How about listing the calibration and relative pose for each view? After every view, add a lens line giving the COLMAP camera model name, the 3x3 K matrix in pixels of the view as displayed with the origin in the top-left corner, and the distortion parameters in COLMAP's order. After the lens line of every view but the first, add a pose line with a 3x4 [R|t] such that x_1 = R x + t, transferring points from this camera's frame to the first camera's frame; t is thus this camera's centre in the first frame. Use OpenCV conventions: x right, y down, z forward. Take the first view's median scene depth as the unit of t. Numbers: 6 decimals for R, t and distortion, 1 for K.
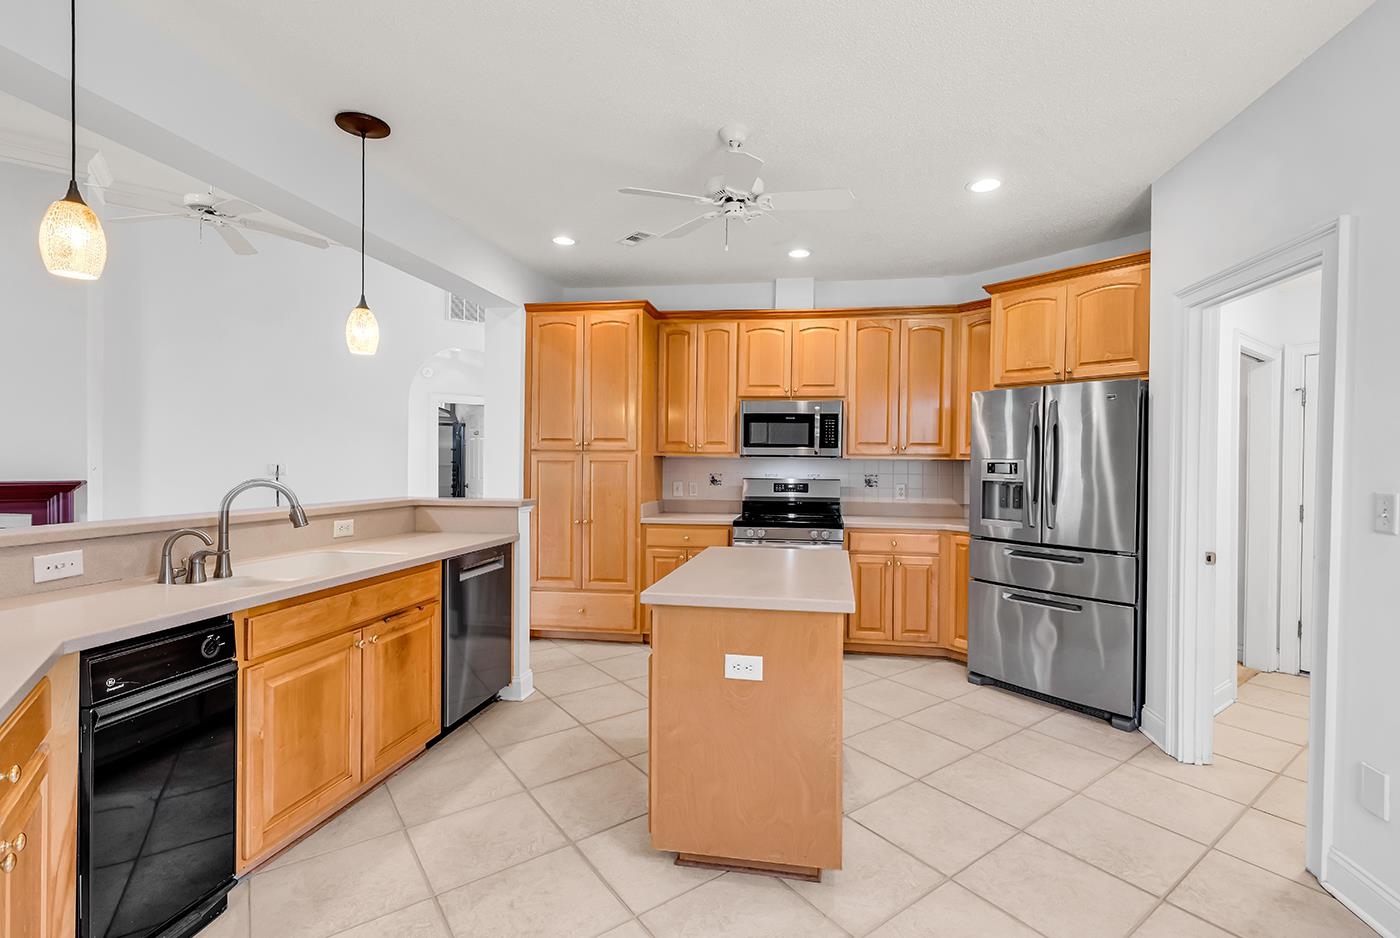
lens RADIAL K [[630.0, 0, 706.3], [0, 630.0, 465.8], [0, 0, 1]] dist [0.003973, 0.000278]
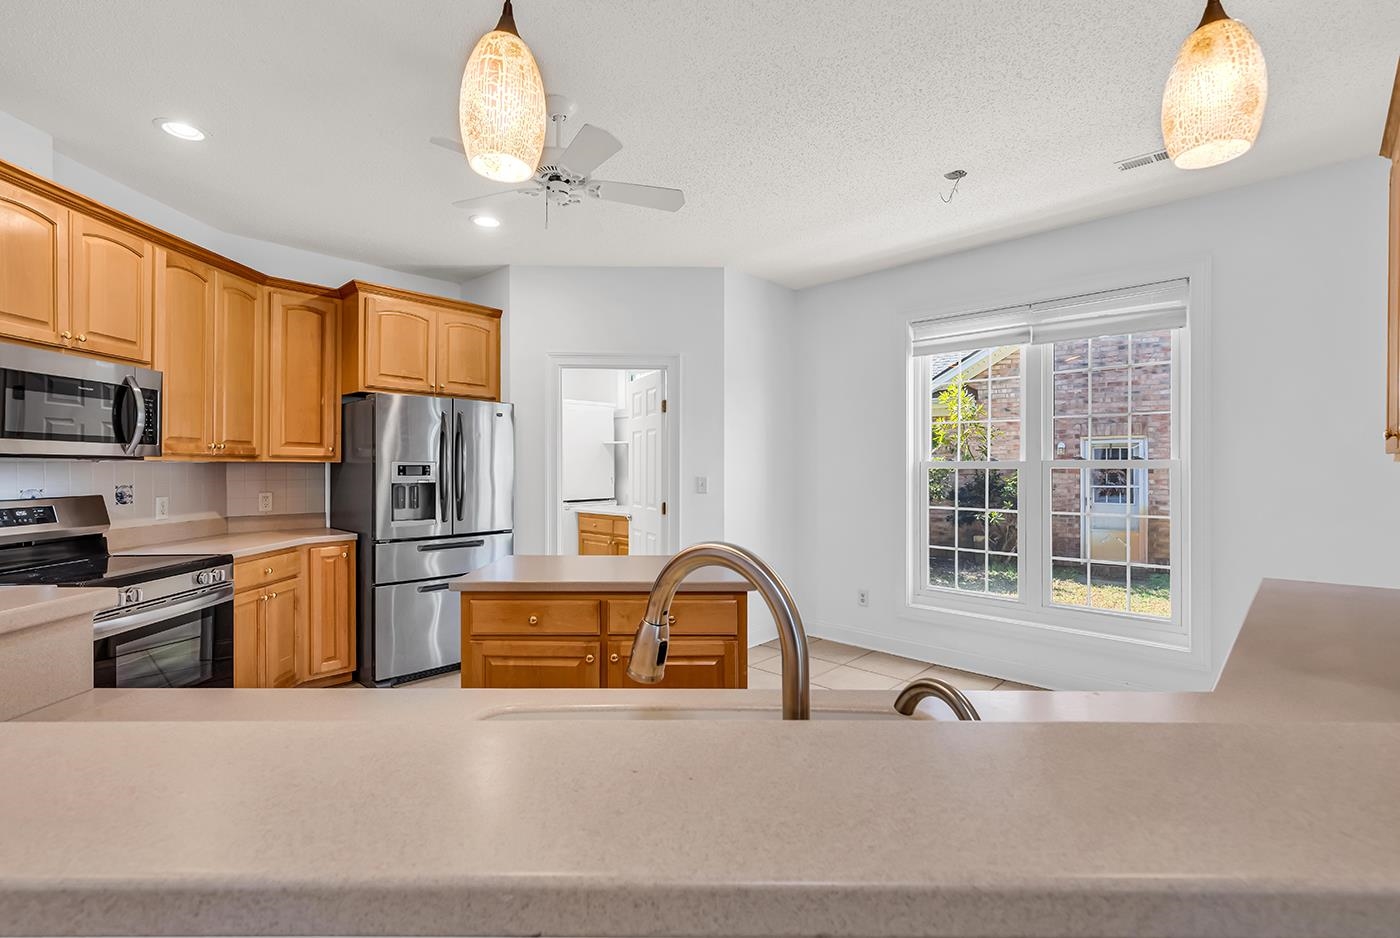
lens RADIAL K [[630.0, 0, 706.3], [0, 630.0, 465.8], [0, 0, 1]] dist [0.003973, 0.000278]
pose [[-0.173617, -0.007463, 0.984785, -0.584074], [0.008713, 0.999921, 0.009113, -0.008253], [-0.984775, 0.010162, -0.173538, 0.631556]]
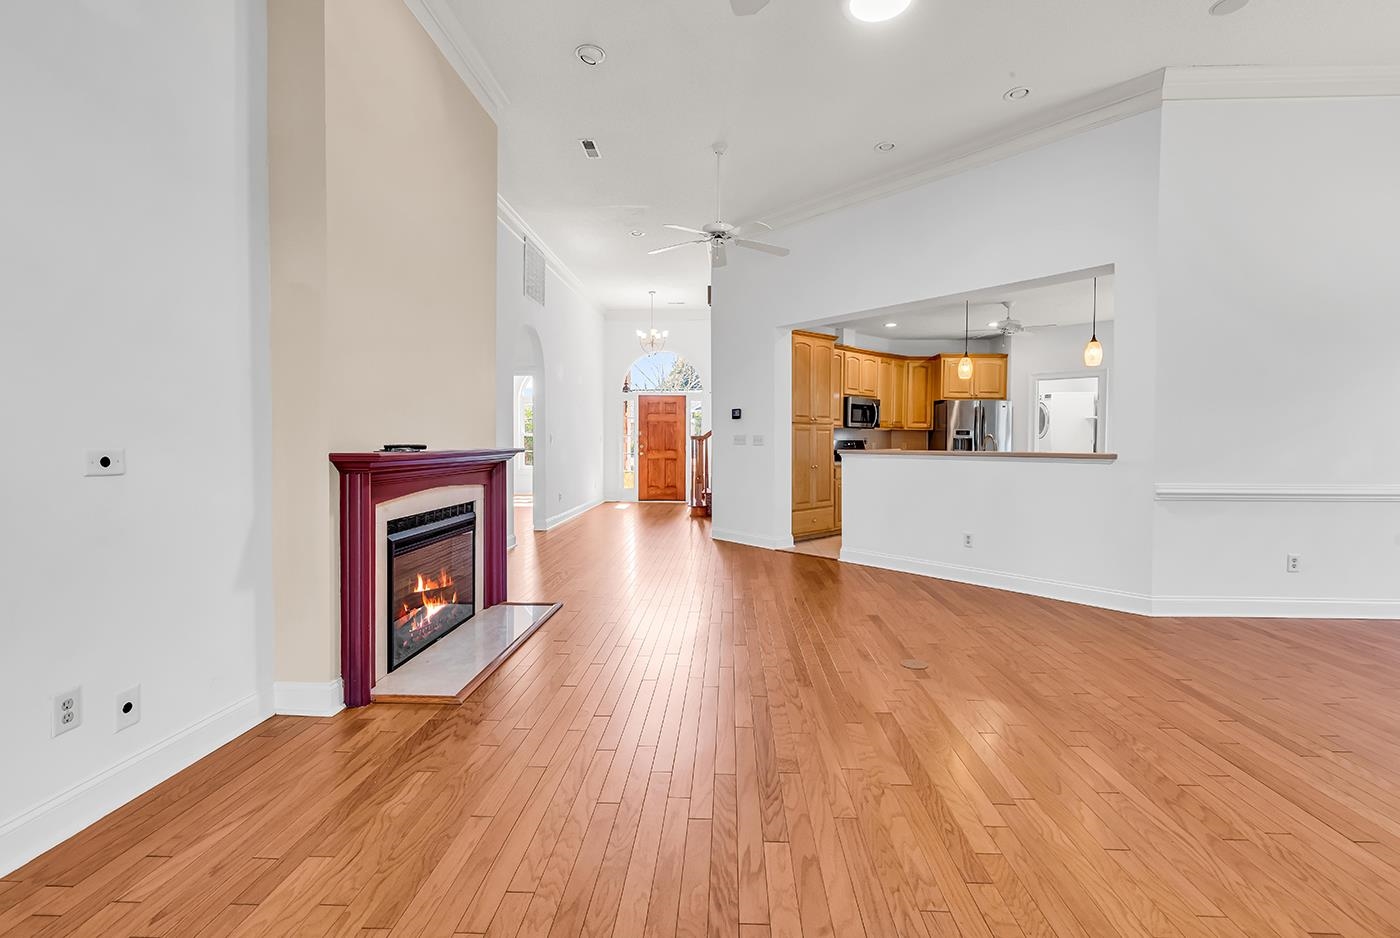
lens RADIAL K [[642.6, 0, 682.1], [0, 642.6, 458.1], [0, 0, 1]] dist [0.009373, -0.000447]
pose [[0.648632, -0.028228, 0.760578, -1.912046], [0.009816, 0.999539, 0.028726, 0.017016], [-0.761039, -0.011167, 0.648611, 0.191191]]
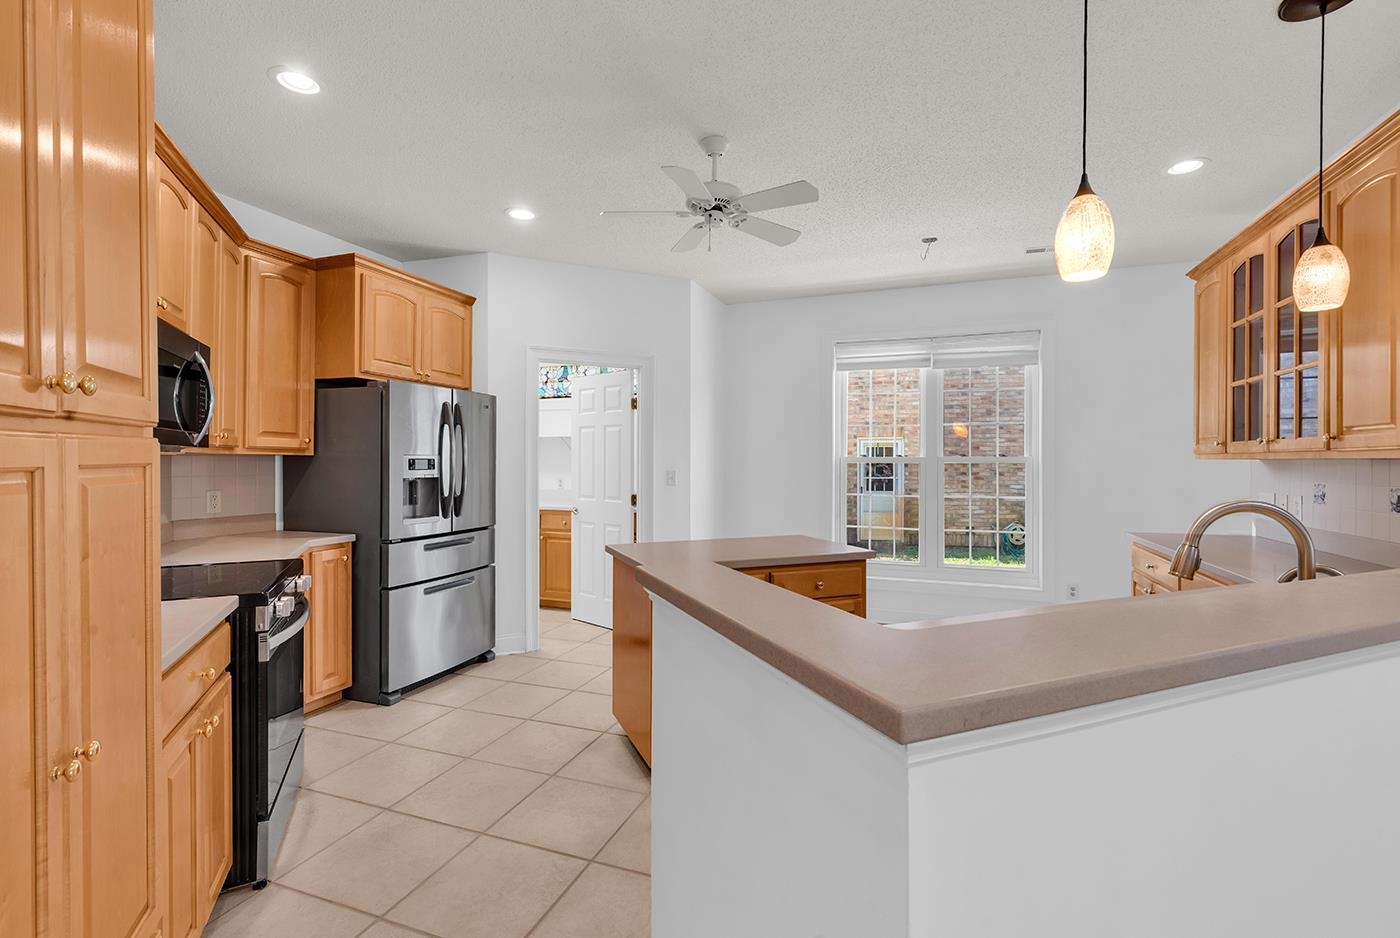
lens RADIAL K [[642.6, 0, 682.1], [0, 642.6, 458.1], [0, 0, 1]] dist [0.009373, -0.000447]
pose [[-0.542464, -0.005857, 0.840059, -0.533942], [0.001611, 0.999967, 0.008012, -0.011878], [-0.840078, 0.005699, -0.542436, 1.080686]]
